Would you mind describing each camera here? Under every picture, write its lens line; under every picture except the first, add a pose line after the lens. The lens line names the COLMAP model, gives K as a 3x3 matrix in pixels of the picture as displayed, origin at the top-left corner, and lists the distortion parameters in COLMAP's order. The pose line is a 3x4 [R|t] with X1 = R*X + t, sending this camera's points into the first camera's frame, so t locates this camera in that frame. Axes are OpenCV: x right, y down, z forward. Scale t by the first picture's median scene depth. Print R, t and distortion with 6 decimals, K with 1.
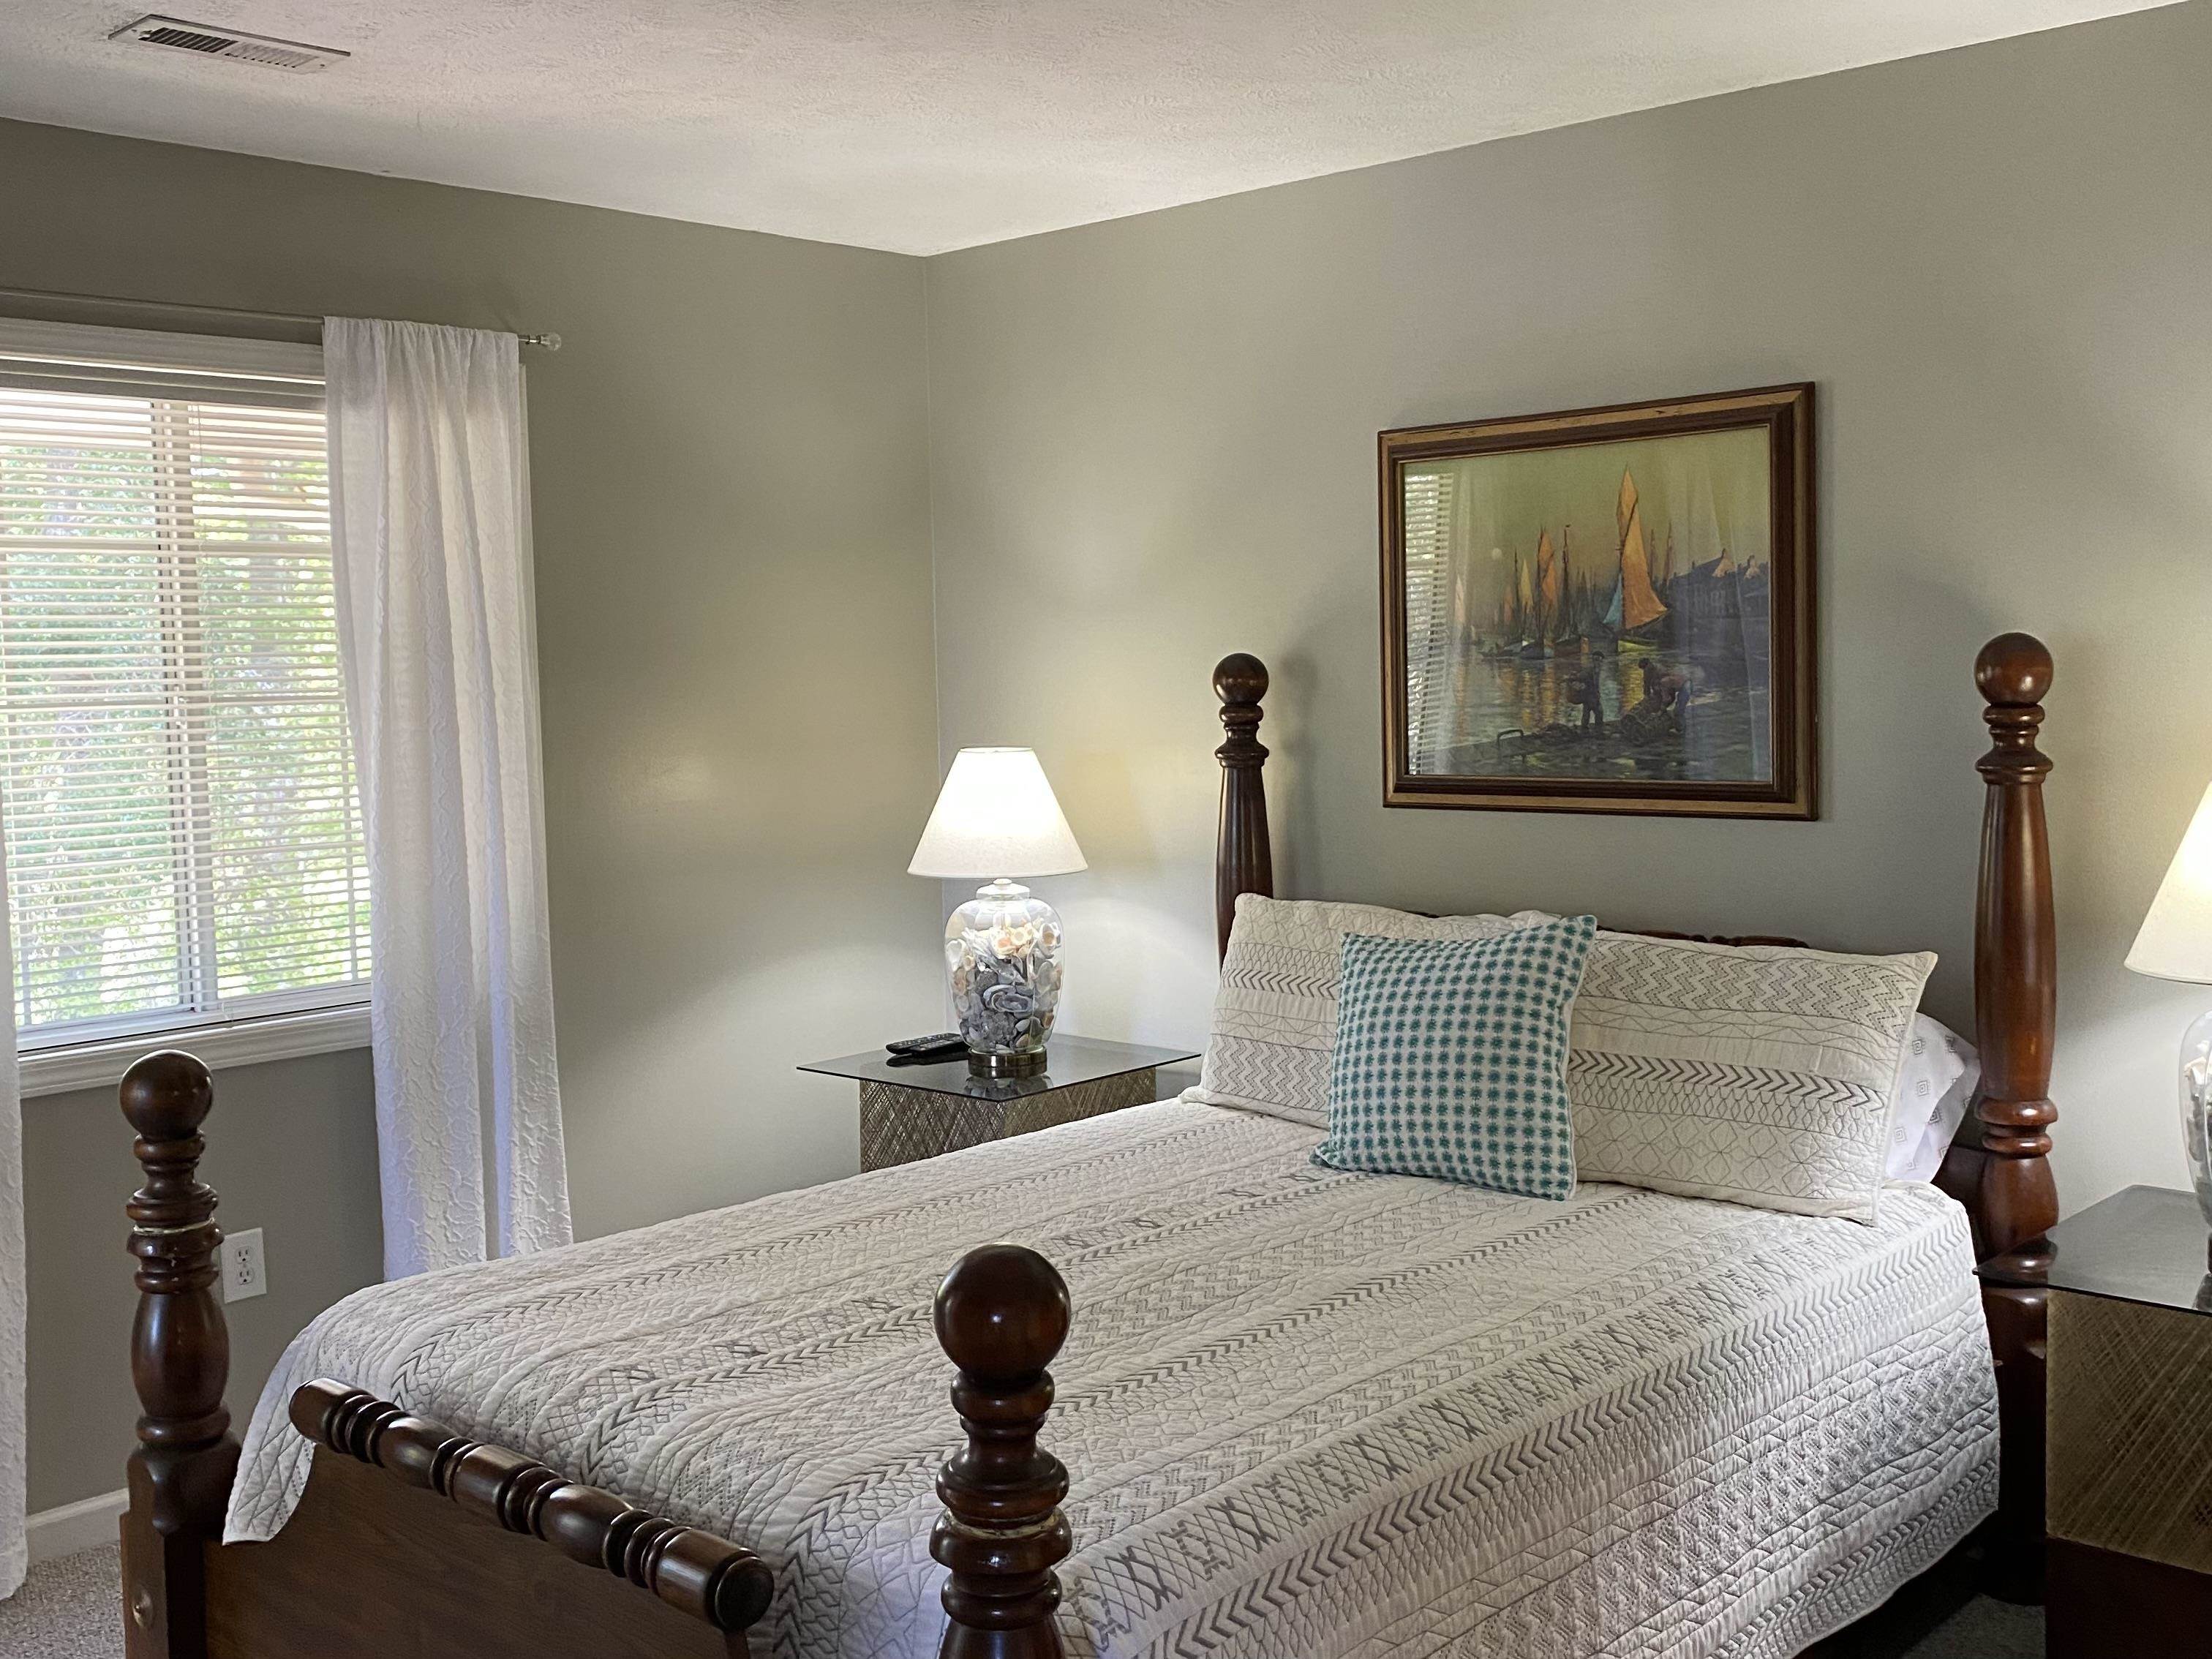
lens RADIAL K [[2175.8, 0, 1106.8], [0, 2175.8, 786.9], [0, 0, 1]] dist [-0.001013, -0.010484]
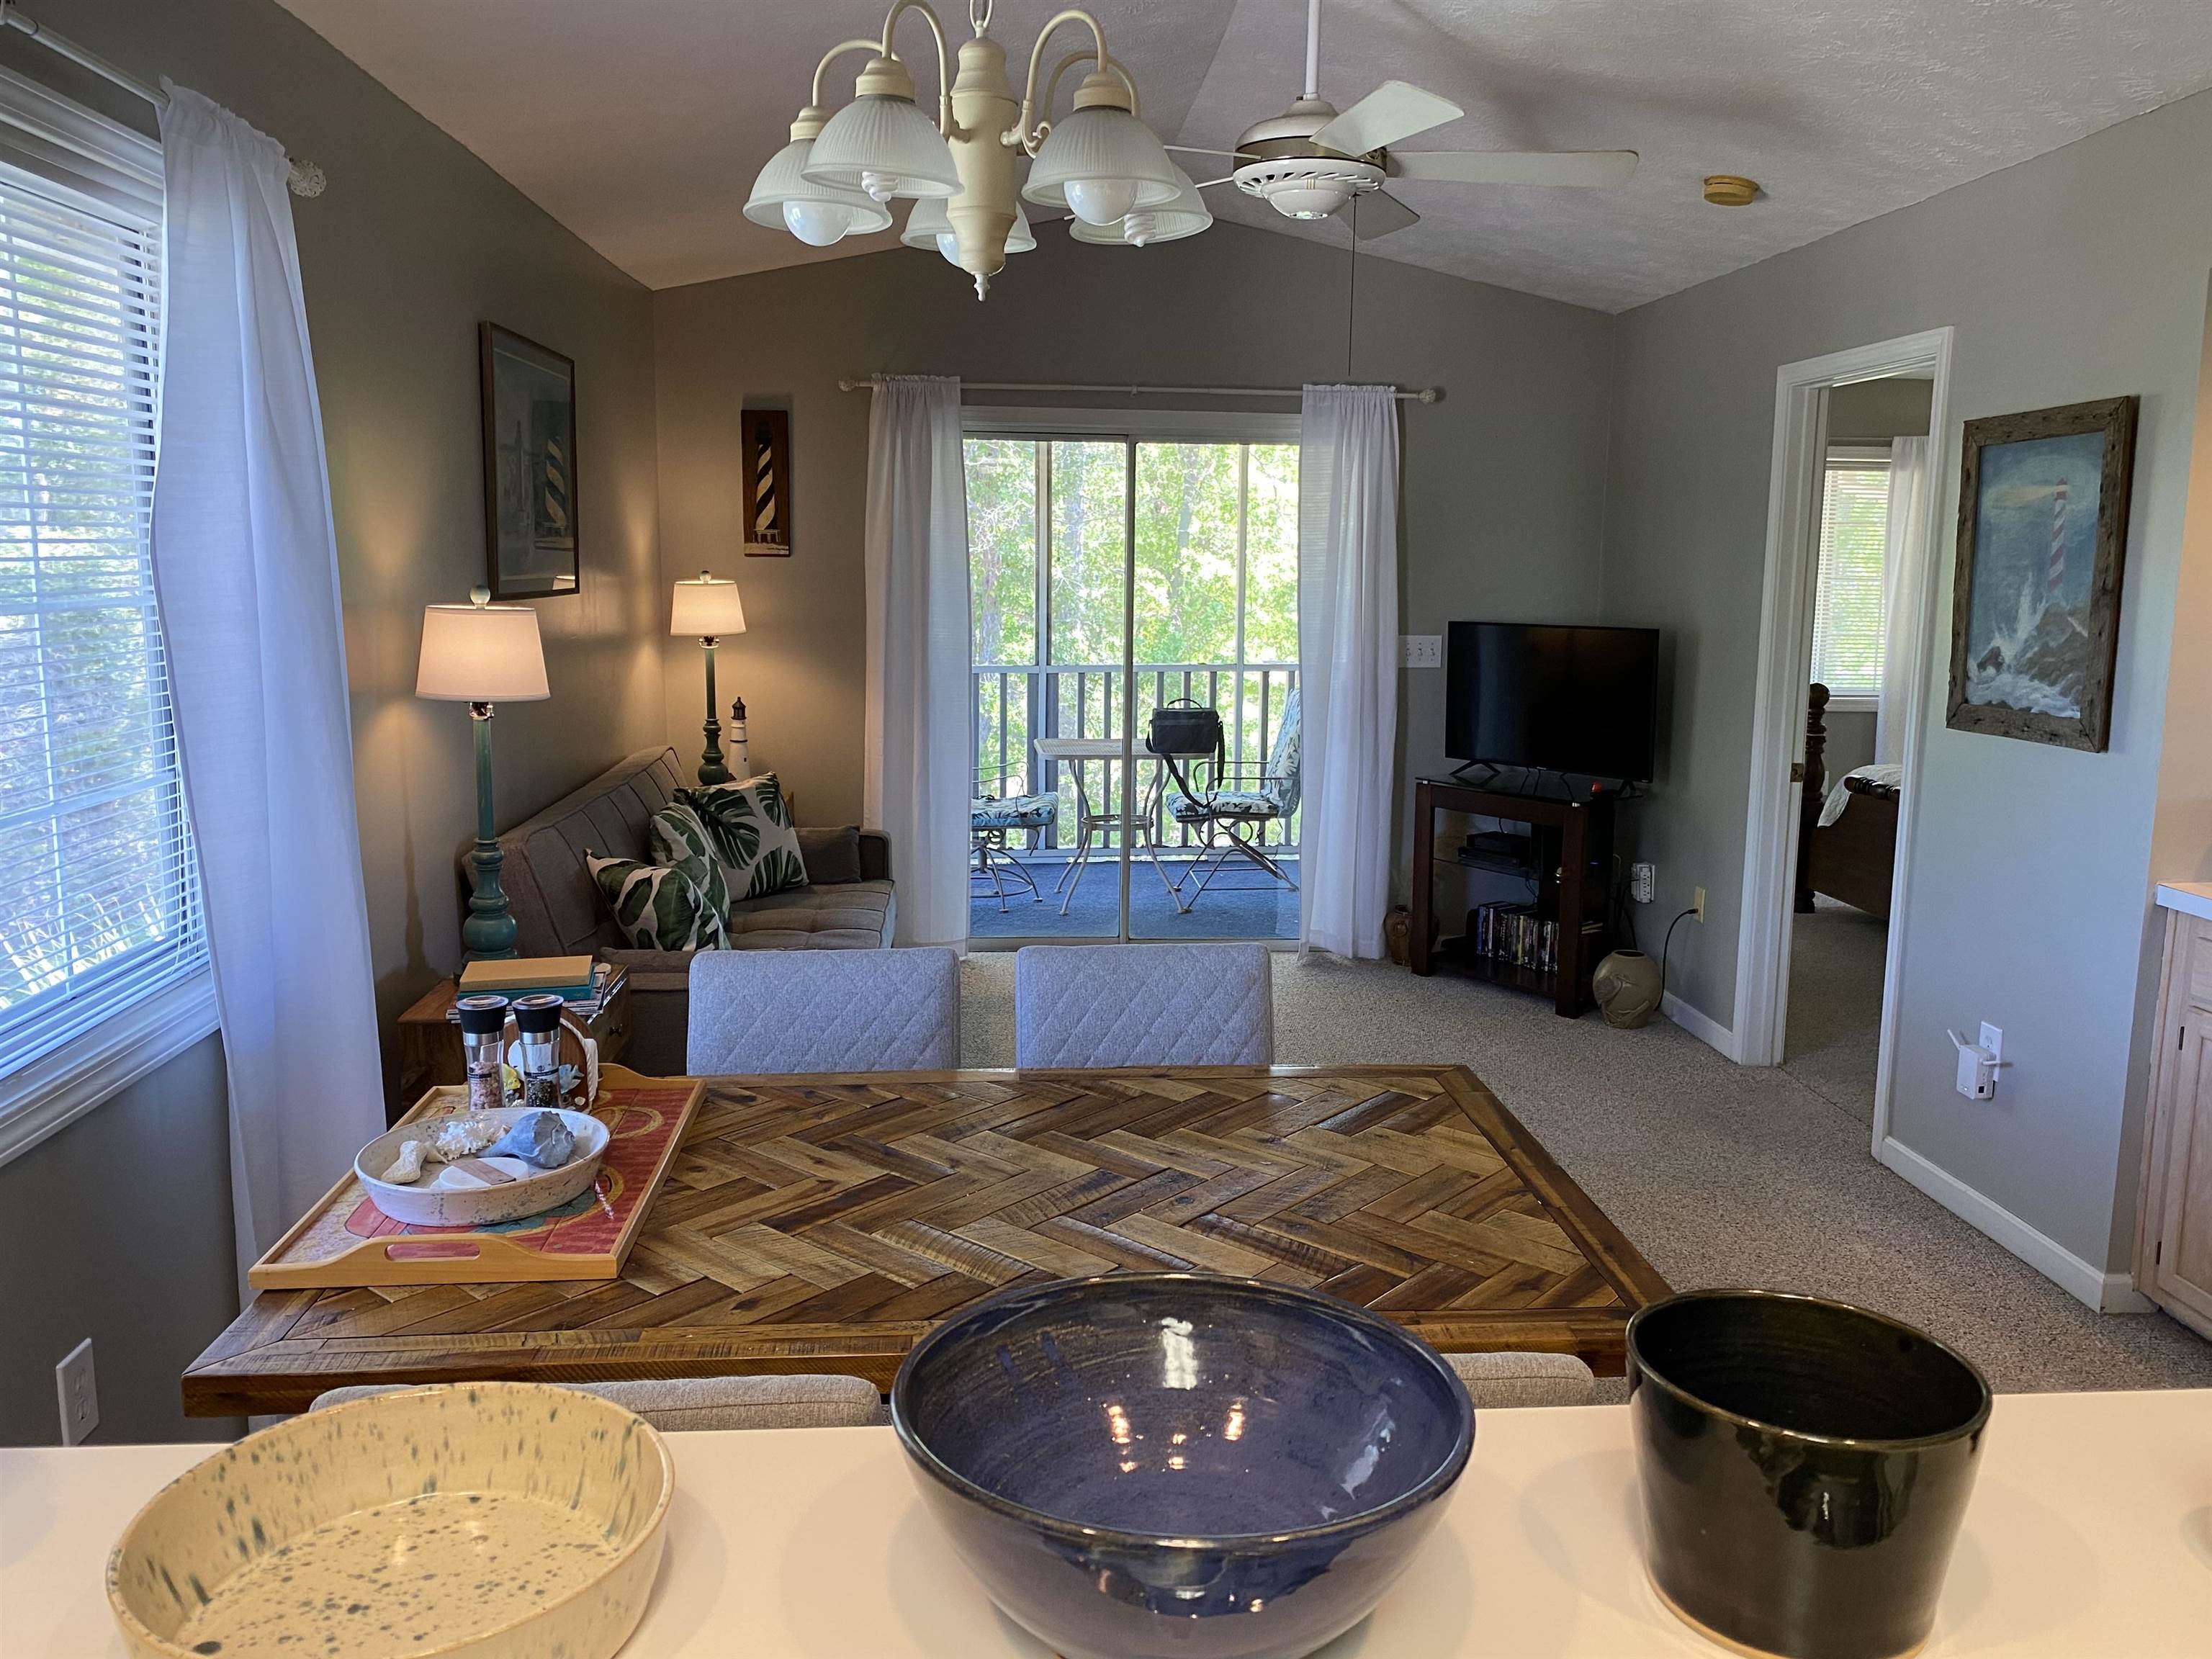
lens RADIAL K [[1684.9, 0, 1106.0], [0, 1684.9, 829.5], [0, 0, 1]] dist [0.006408, 0.000998]
pose [[0.725889, 0.134306, -0.674572, 0.439958], [-0.070319, 0.990102, 0.121459, 0.085385], [0.684208, -0.040731, 0.728149, -1.307066]]
